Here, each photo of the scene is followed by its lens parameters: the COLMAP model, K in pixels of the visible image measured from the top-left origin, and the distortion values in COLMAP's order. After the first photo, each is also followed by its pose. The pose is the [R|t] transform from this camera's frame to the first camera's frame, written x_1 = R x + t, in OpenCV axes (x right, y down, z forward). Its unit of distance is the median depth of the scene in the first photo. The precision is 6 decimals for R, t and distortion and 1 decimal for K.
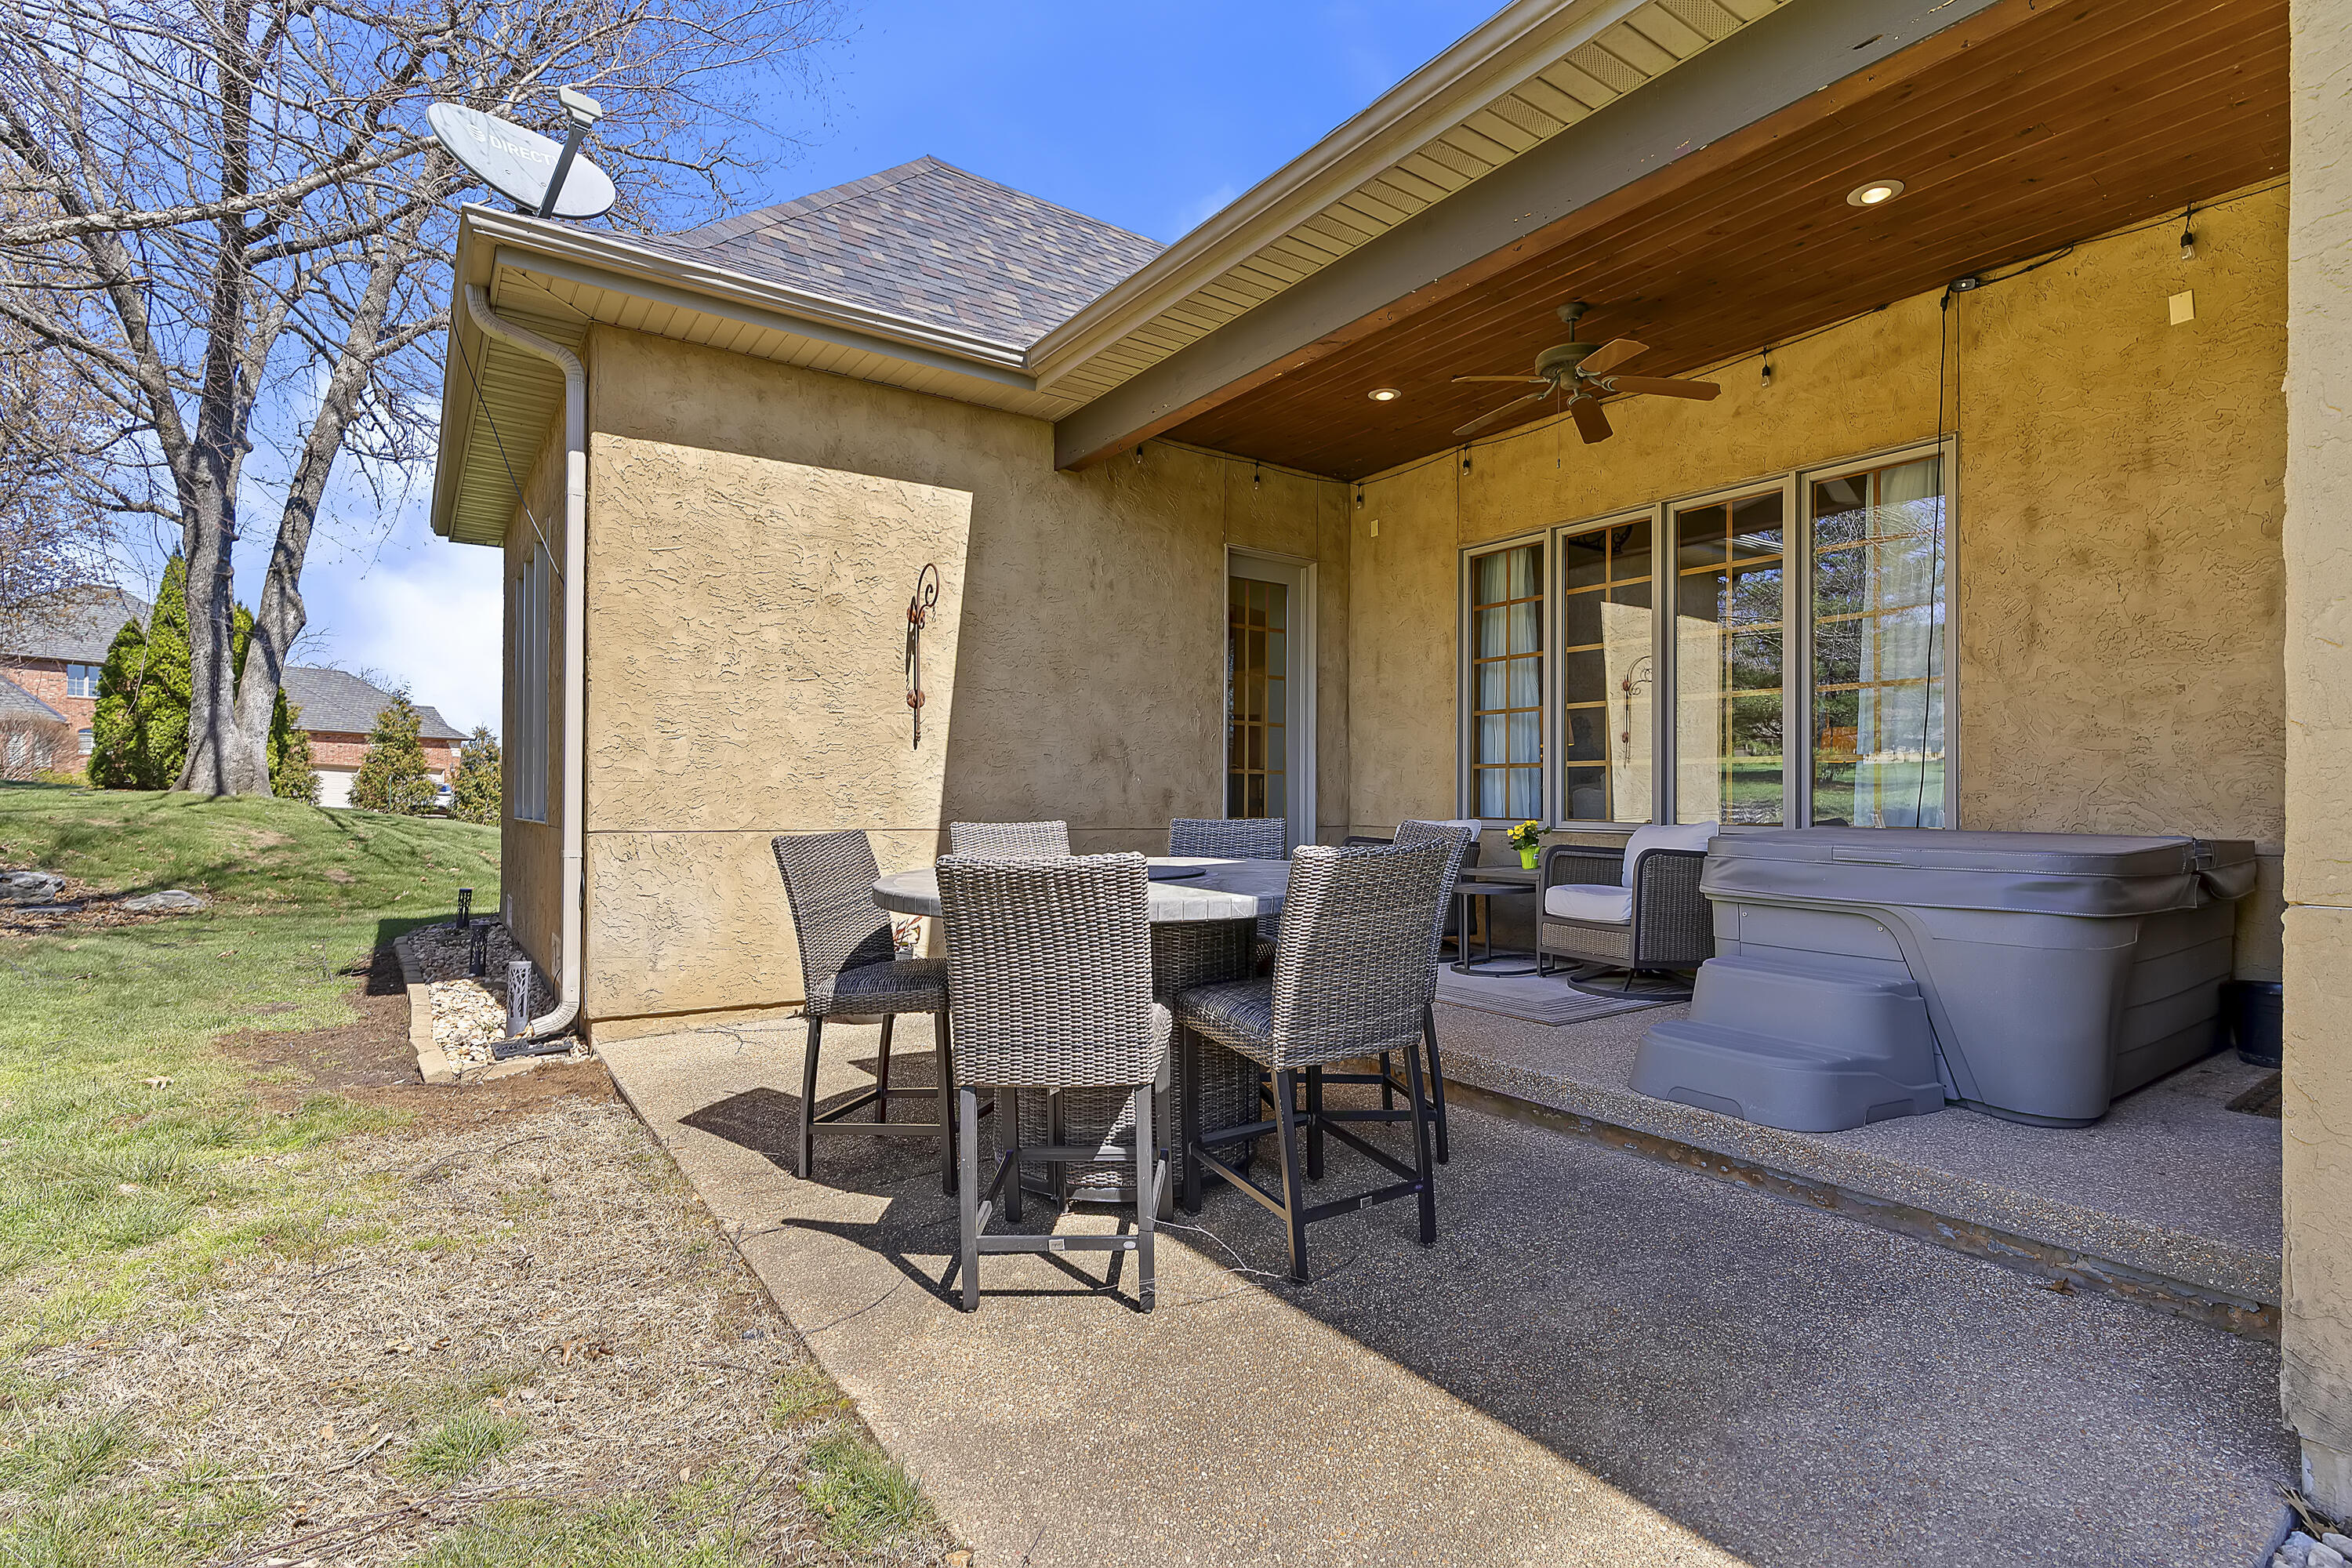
lens RADIAL K [[1117.9, 0, 1176.0], [0, 1117.9, 784.0], [0, 0, 1]] dist [0.002142, 0.000794]
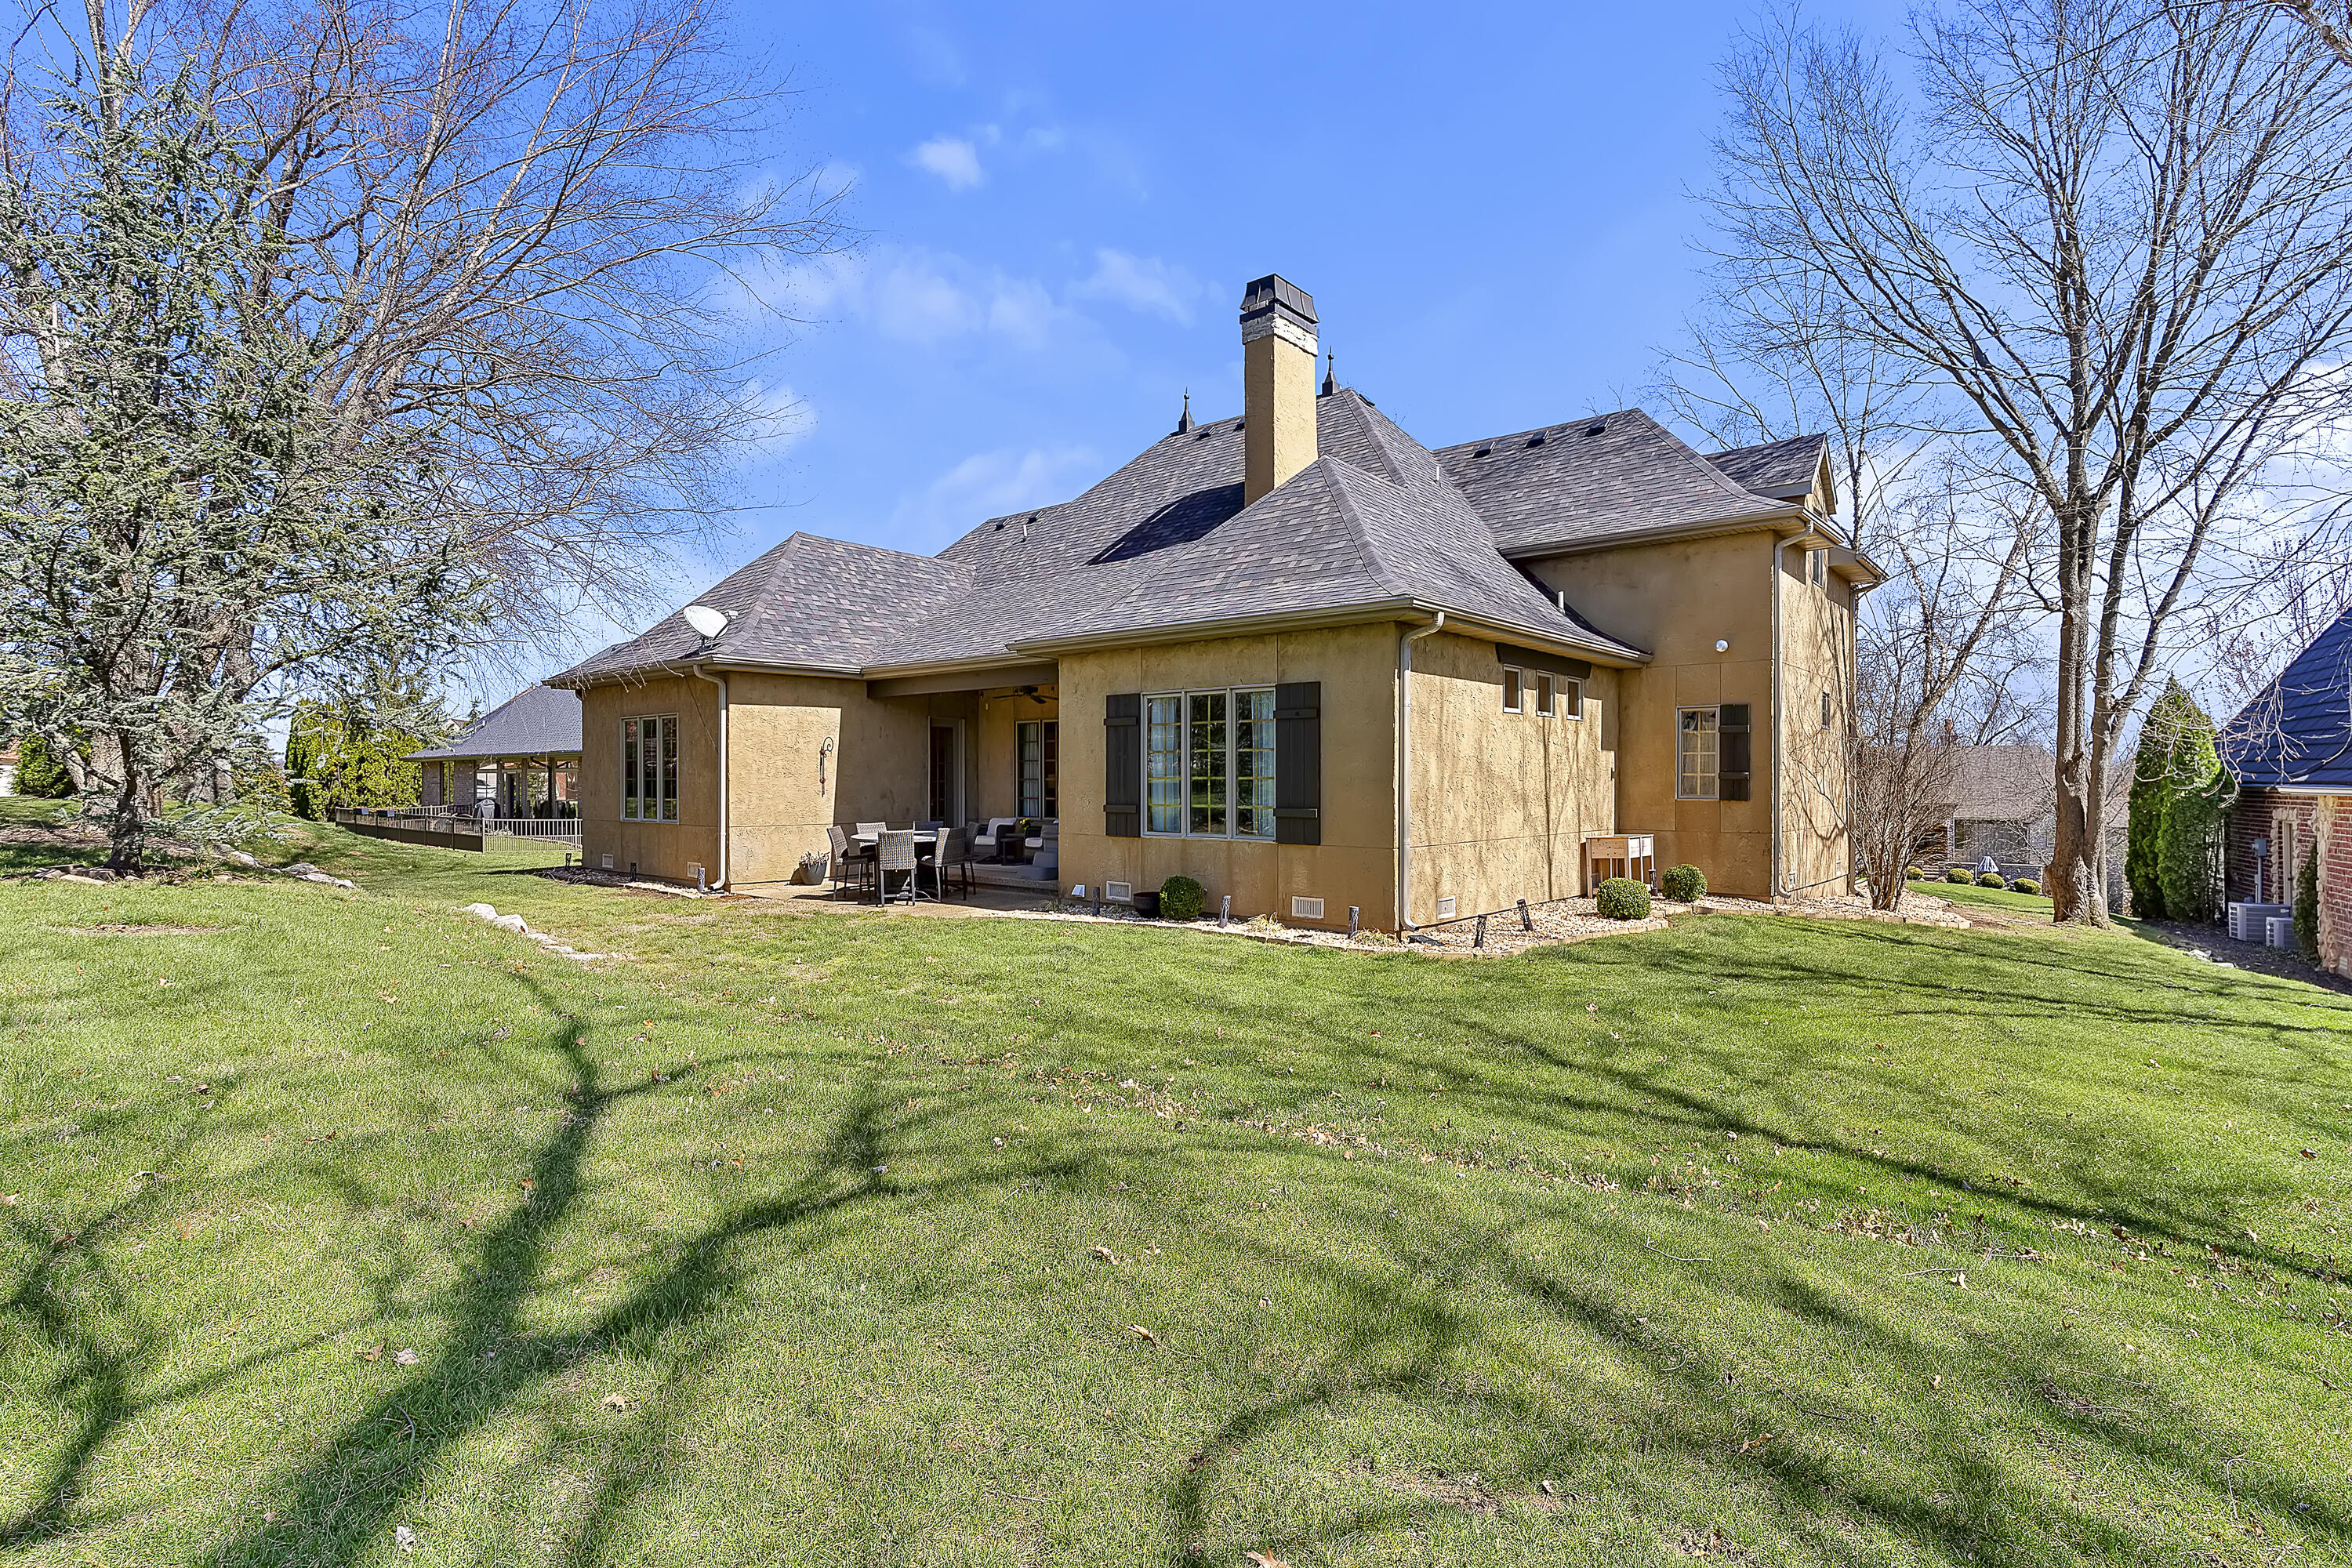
lens RADIAL K [[1117.9, 0, 1176.0], [0, 1117.9, 784.0], [0, 0, 1]] dist [0.002142, 0.000794]
pose [[0.968210, -0.006382, 0.250058, -0.065730], [0.001315, 0.999791, 0.020425, -0.127389], [-0.250136, -0.019446, 0.968016, -2.132473]]
